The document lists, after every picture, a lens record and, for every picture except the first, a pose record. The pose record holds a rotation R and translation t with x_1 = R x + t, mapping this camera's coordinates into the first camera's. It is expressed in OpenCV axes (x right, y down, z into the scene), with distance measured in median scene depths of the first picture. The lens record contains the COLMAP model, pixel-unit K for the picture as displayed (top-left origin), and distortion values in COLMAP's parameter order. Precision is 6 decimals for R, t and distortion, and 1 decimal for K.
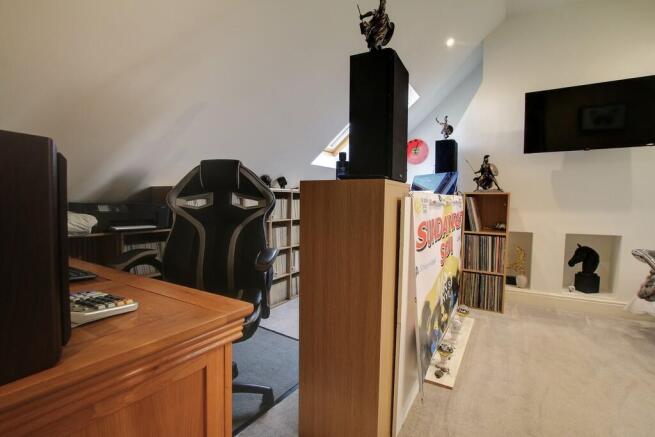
lens RADIAL K [[308.3, 0, 329.8], [0, 308.3, 219.5], [0, 0, 1]] dist [-0.030304, 0.001368]
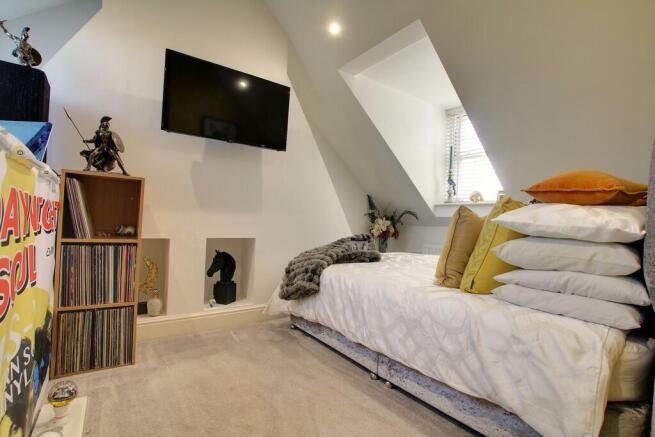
lens RADIAL K [[308.3, 0, 329.8], [0, 308.3, 219.5], [0, 0, 1]] dist [-0.030304, 0.001368]
pose [[0.404033, 0.026127, 0.914371, 0.138598], [0.027198, 0.998807, -0.040558, 0.038763], [-0.914340, 0.041256, 0.402840, 0.342101]]
